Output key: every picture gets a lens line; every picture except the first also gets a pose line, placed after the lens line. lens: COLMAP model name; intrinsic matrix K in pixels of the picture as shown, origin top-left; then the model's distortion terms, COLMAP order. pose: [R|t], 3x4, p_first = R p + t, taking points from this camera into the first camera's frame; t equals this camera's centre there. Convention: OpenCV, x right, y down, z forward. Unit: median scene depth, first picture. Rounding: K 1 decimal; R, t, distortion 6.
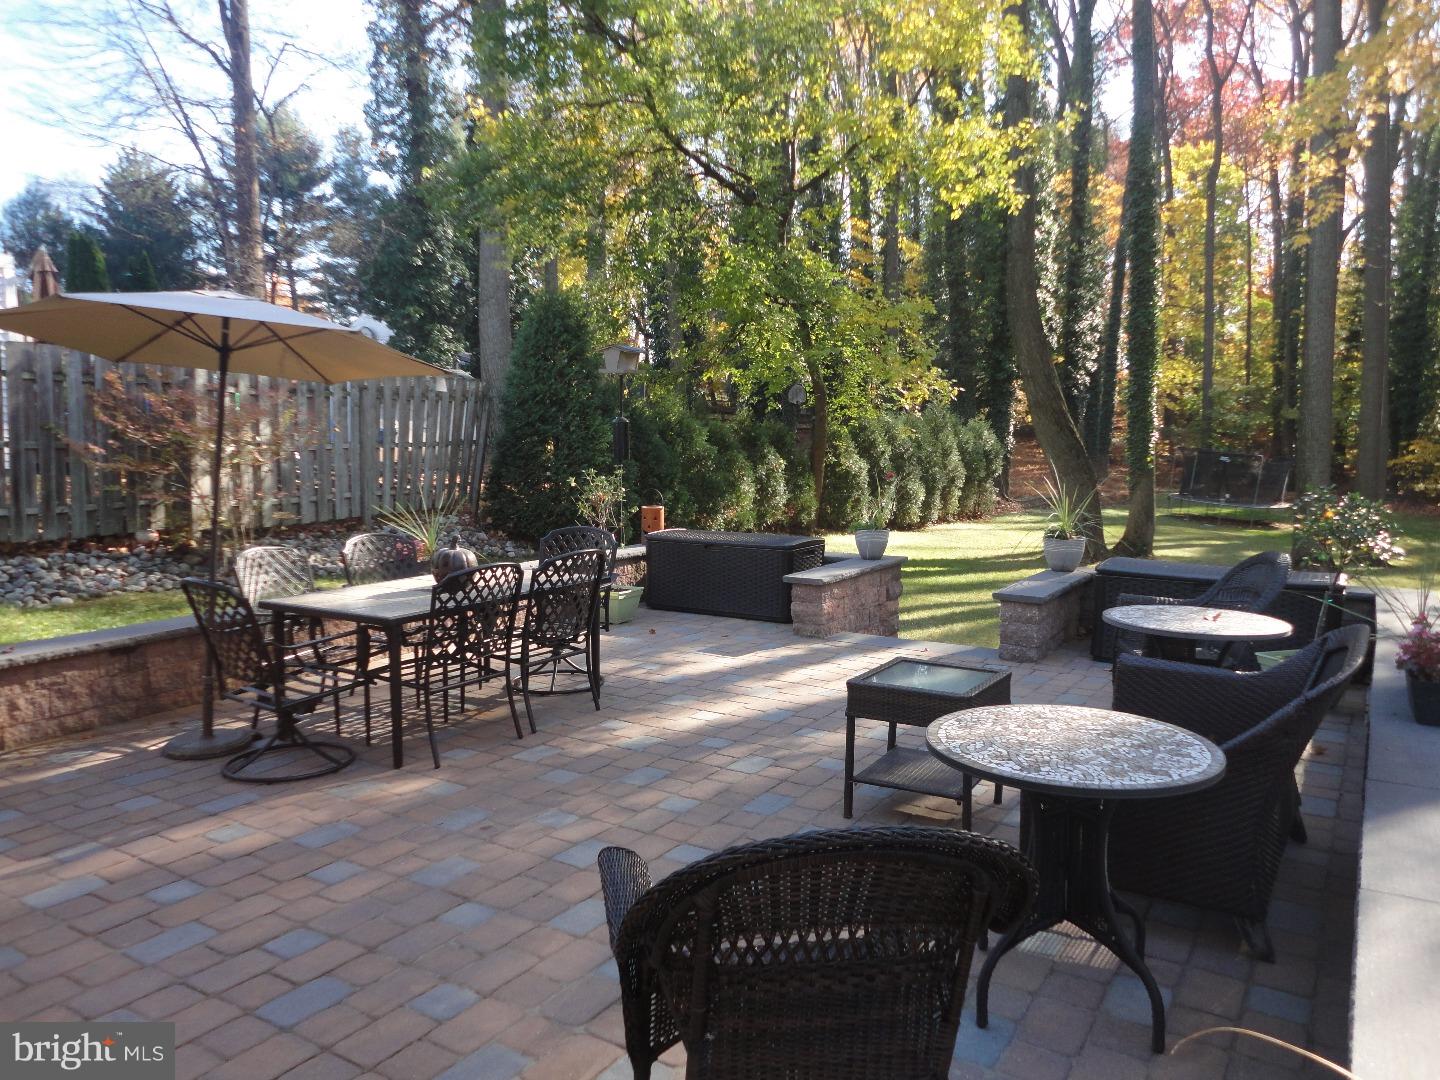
lens RADIAL K [[1054.5, 0, 721.8], [0, 1054.5, 537.6], [0, 0, 1]] dist [0.011550, -0.004106]
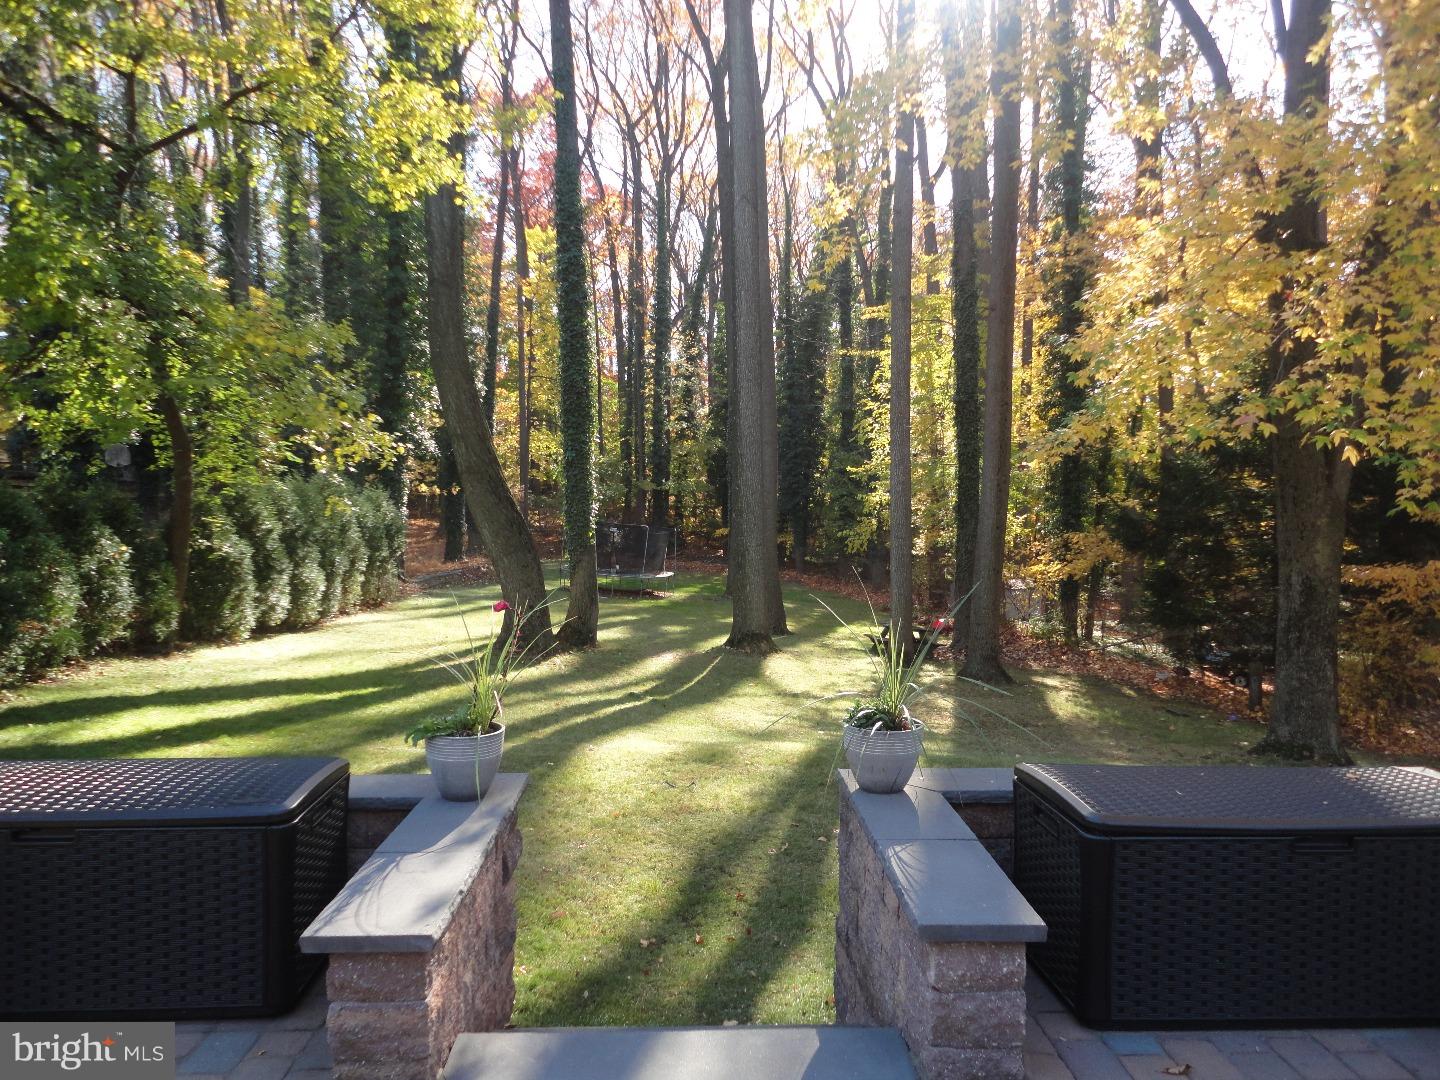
lens RADIAL K [[1054.5, 0, 712.8], [0, 1054.5, 533.3], [0, 0, 1]] dist [0.011550, -0.004106]
pose [[0.828286, -0.015946, 0.560078, -0.007168], [0.055037, 0.997076, -0.053005, -0.022269], [-0.557596, 0.074729, 0.826742, 0.208848]]
